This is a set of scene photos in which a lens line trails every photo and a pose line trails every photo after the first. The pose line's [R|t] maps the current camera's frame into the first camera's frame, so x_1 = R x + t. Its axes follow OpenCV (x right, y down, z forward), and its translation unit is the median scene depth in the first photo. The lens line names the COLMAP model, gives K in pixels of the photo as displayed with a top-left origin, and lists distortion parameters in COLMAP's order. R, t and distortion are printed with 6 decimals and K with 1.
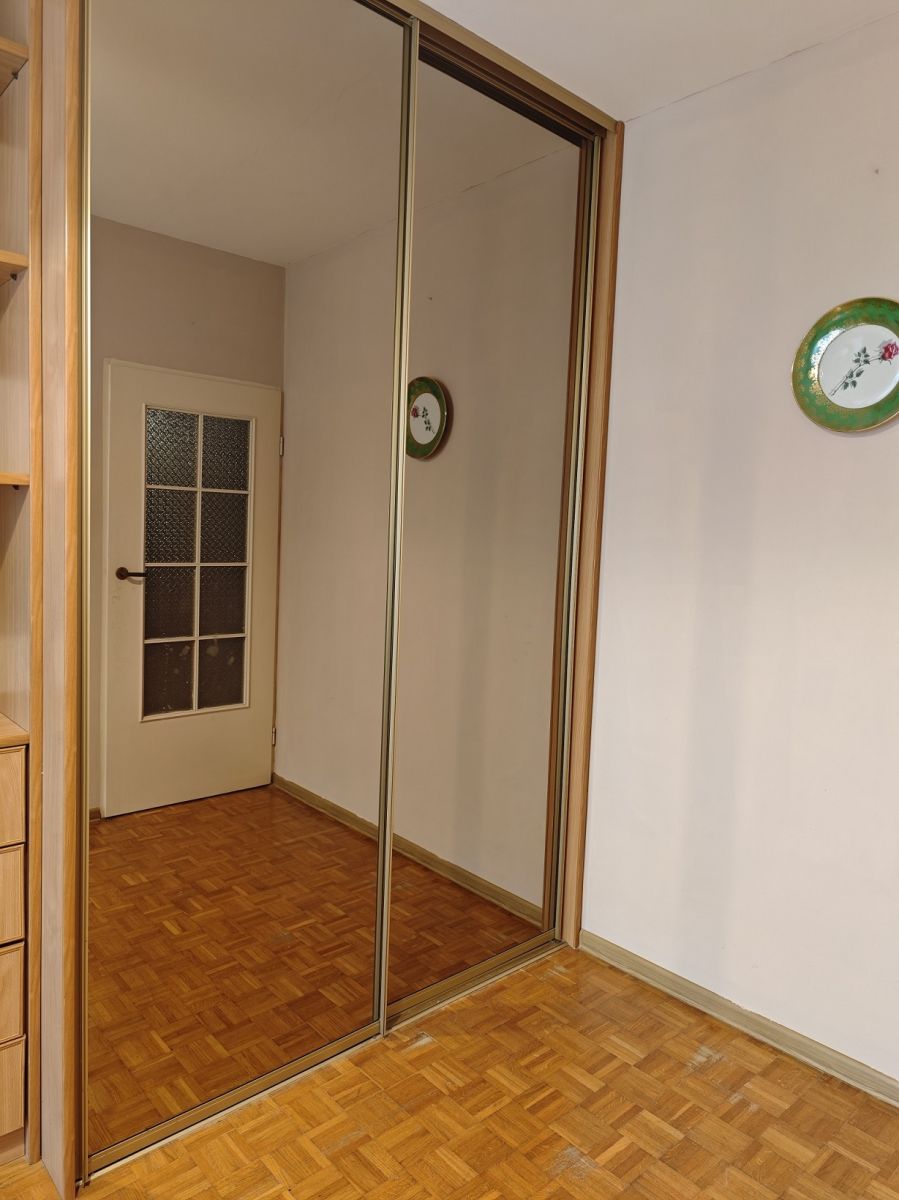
lens RADIAL K [[799.6, 0, 443.9], [0, 799.6, 602.0], [0, 0, 1]] dist [0.047135, -0.044568]
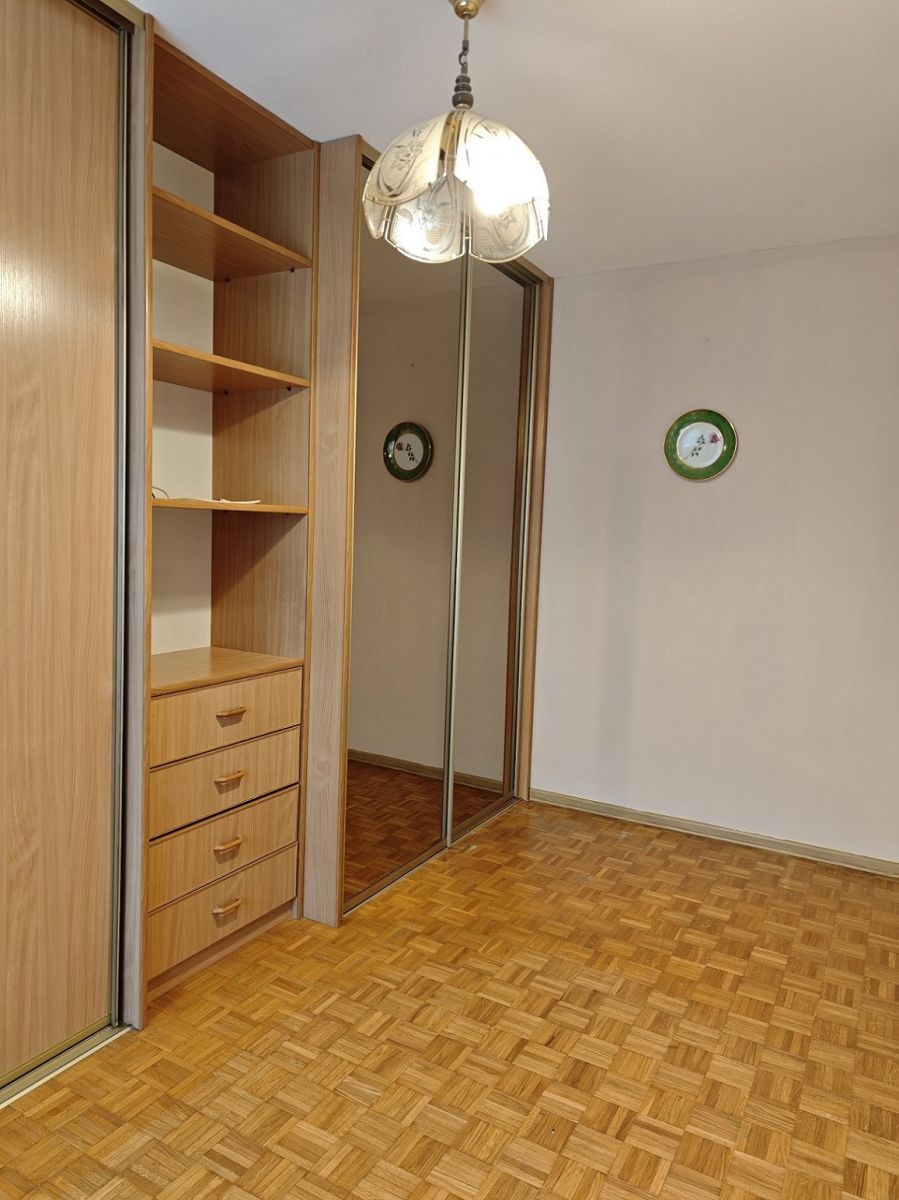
lens RADIAL K [[799.6, 0, 456.2], [0, 799.6, 593.9], [0, 0, 1]] dist [0.047135, -0.044568]
pose [[0.949190, -0.031905, 0.313082, -0.545305], [0.028707, 0.999478, 0.014819, 0.007157], [-0.313391, -0.005078, 0.949611, -0.522570]]
